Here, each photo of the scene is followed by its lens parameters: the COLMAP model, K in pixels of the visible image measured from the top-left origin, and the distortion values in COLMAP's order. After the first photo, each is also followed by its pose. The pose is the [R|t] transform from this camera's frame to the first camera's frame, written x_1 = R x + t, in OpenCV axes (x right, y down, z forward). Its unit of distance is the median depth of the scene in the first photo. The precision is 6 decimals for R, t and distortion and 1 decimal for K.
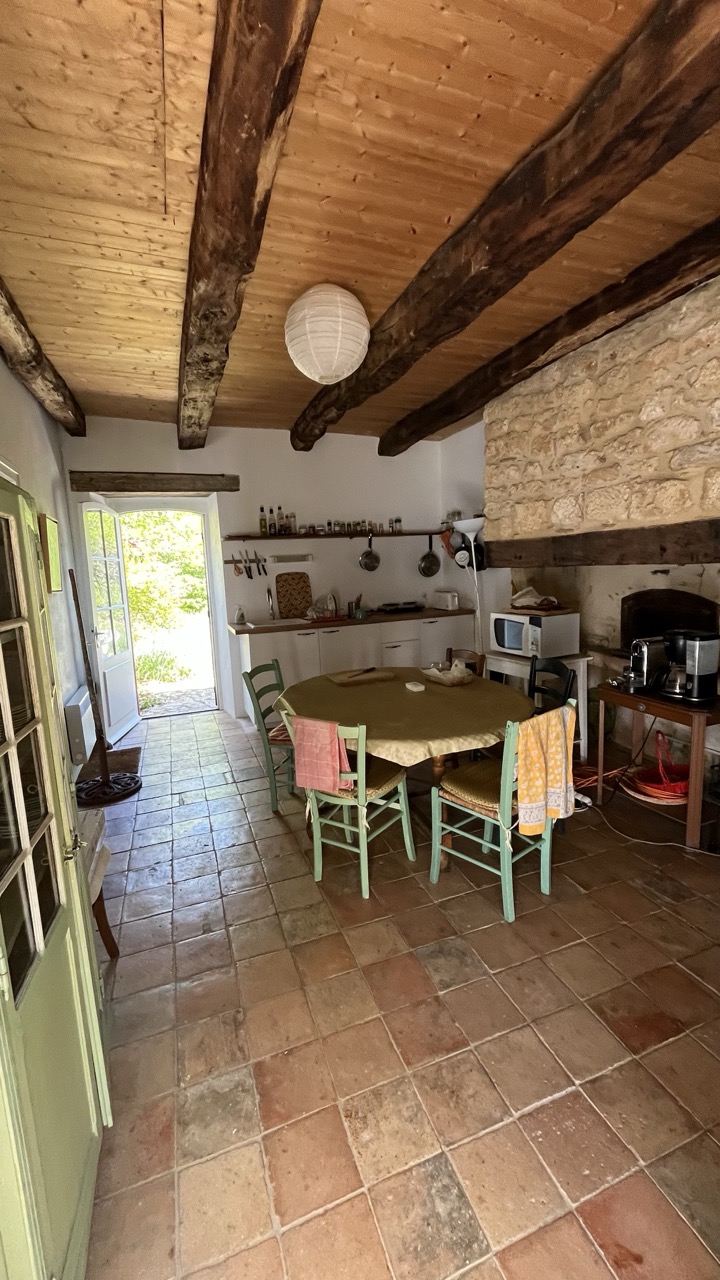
lens RADIAL K [[517.4, 0, 357.3], [0, 517.4, 639.7], [0, 0, 1]] dist [-0.002638, -0.000238]
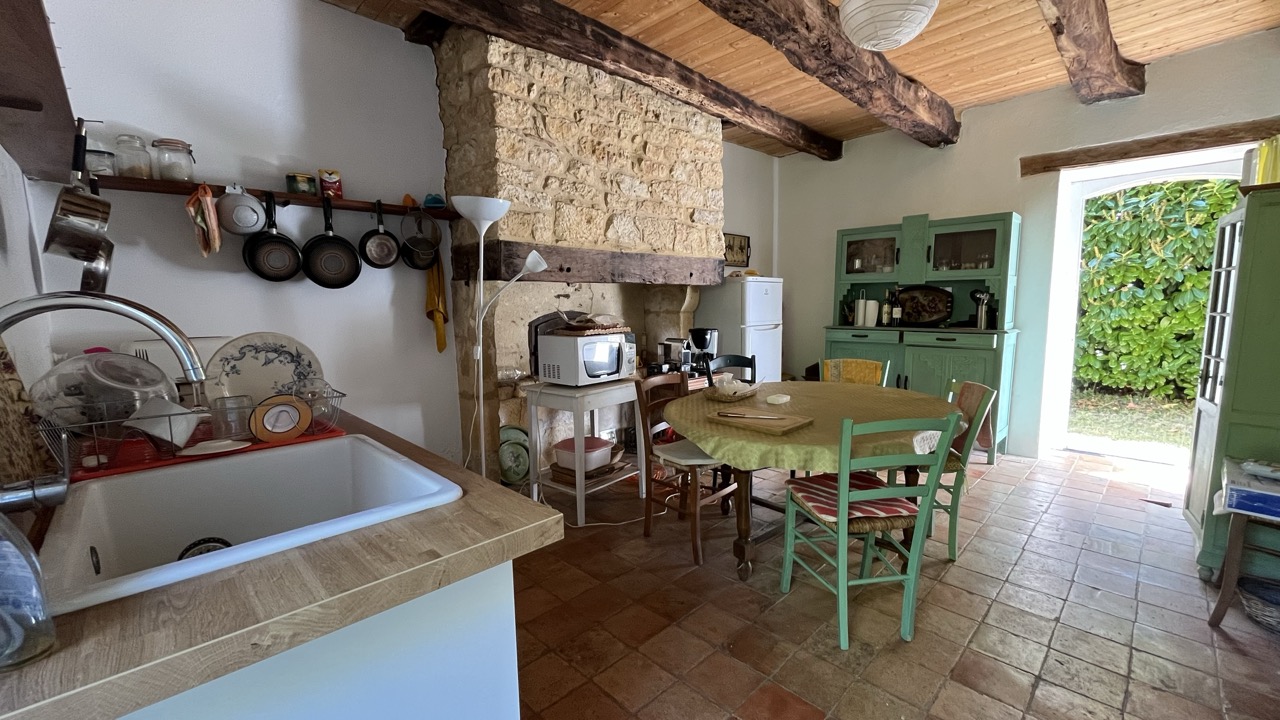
lens RADIAL K [[517.4, 0, 638.5], [0, 517.4, 362.0], [0, 0, 1]] dist [-0.002638, -0.000238]
pose [[-0.413481, -0.053123, 0.908962, -0.559056], [0.159790, 0.978570, 0.129878, -0.119898], [-0.896382, 0.198945, -0.396131, 1.441577]]
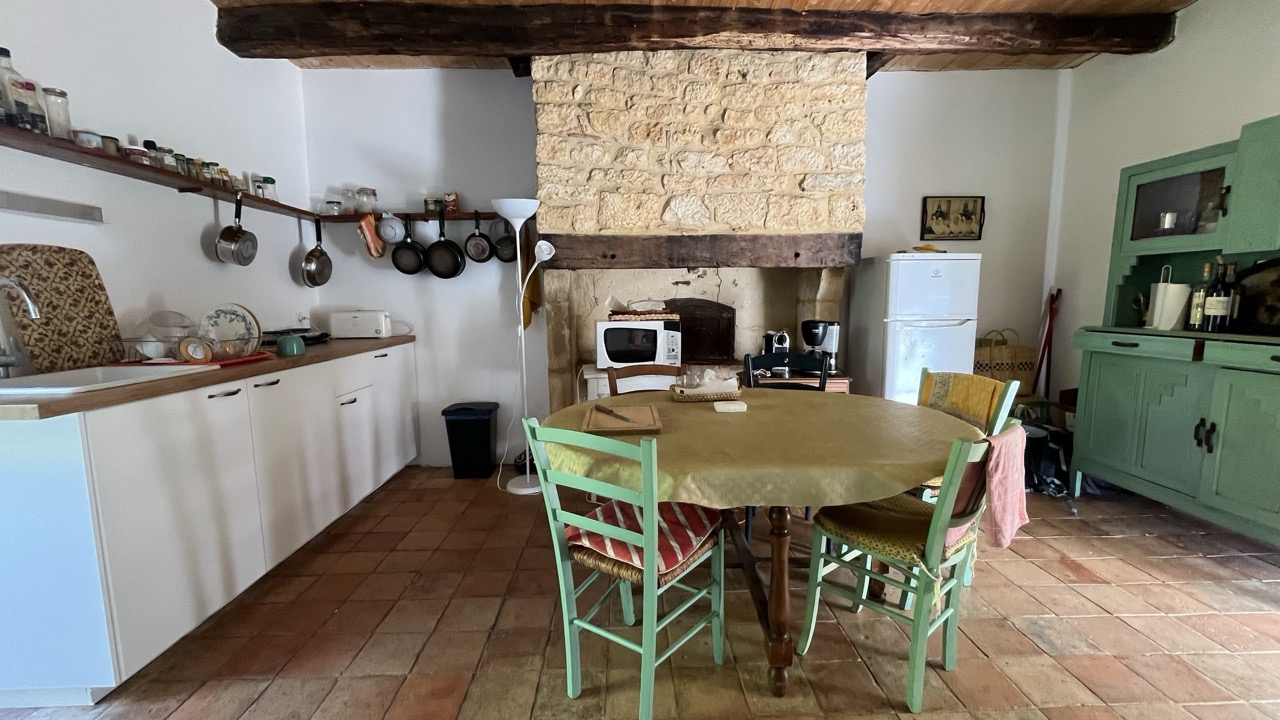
lens RADIAL K [[517.4, 0, 638.5], [0, 517.4, 362.0], [0, 0, 1]] dist [-0.002638, -0.000238]
pose [[0.314226, -0.073091, 0.946530, -0.563186], [0.128205, 0.991165, 0.033977, -0.011905], [-0.940652, 0.110674, 0.320821, 0.811079]]
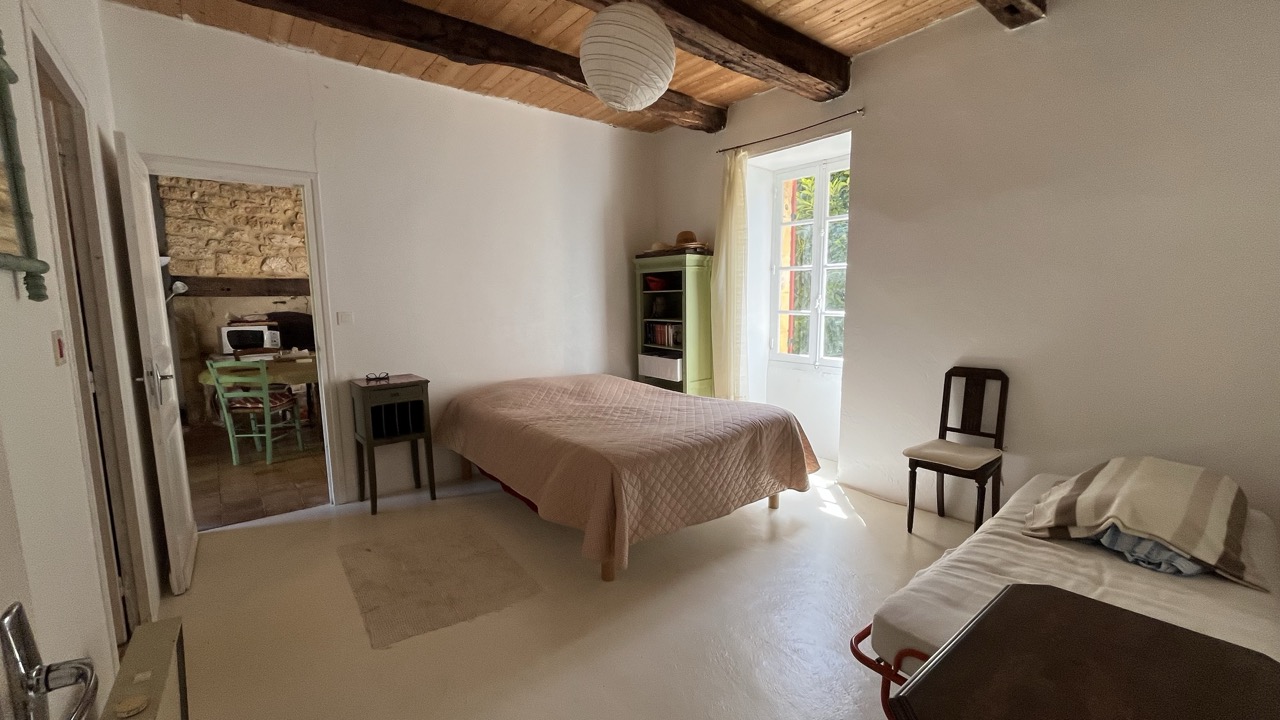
lens RADIAL K [[517.4, 0, 638.5], [0, 517.4, 362.0], [0, 0, 1]] dist [-0.002638, -0.000238]
pose [[-0.333526, -0.065969, 0.940430, -1.703154], [0.156289, 0.979876, 0.124164, 0.050893], [-0.929696, 0.188390, -0.316504, 0.476244]]
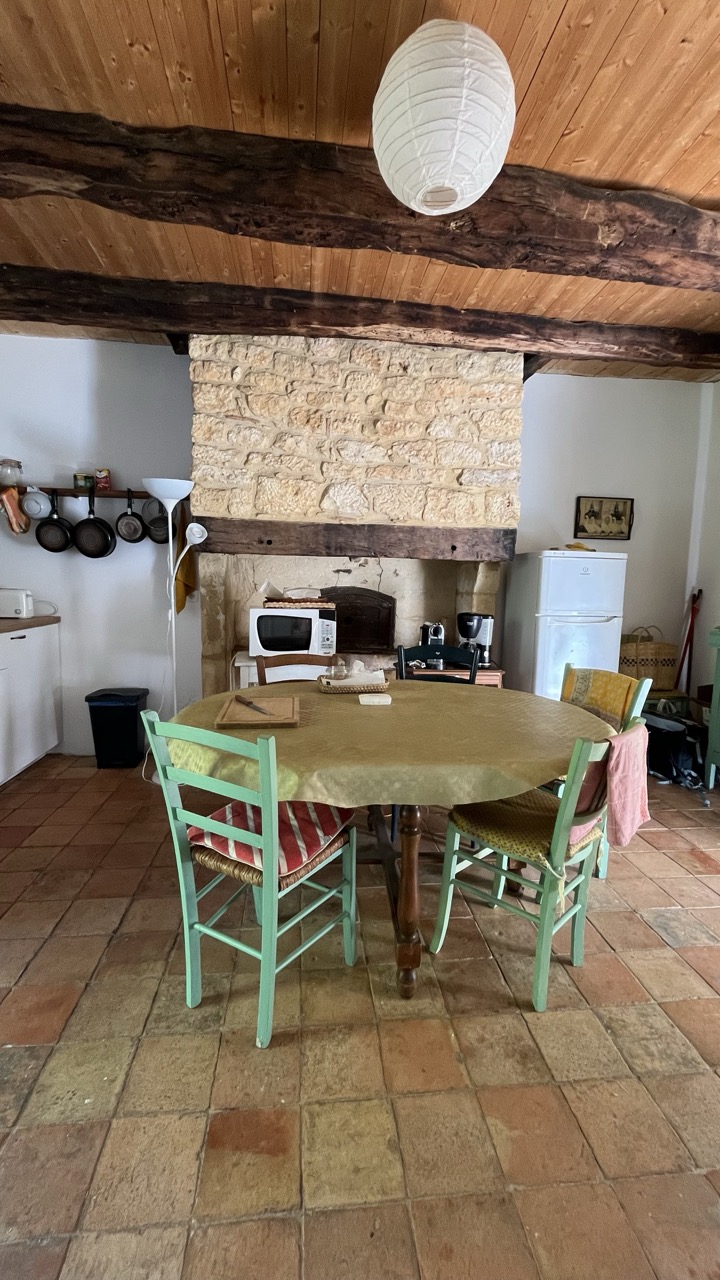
lens RADIAL K [[517.4, 0, 357.3], [0, 517.4, 639.7], [0, 0, 1]] dist [-0.002638, -0.000238]
pose [[0.236226, -0.052350, 0.970287, -0.540027], [0.101904, 0.994376, 0.028840, -0.013952], [-0.966340, 0.092063, 0.240232, 0.776631]]
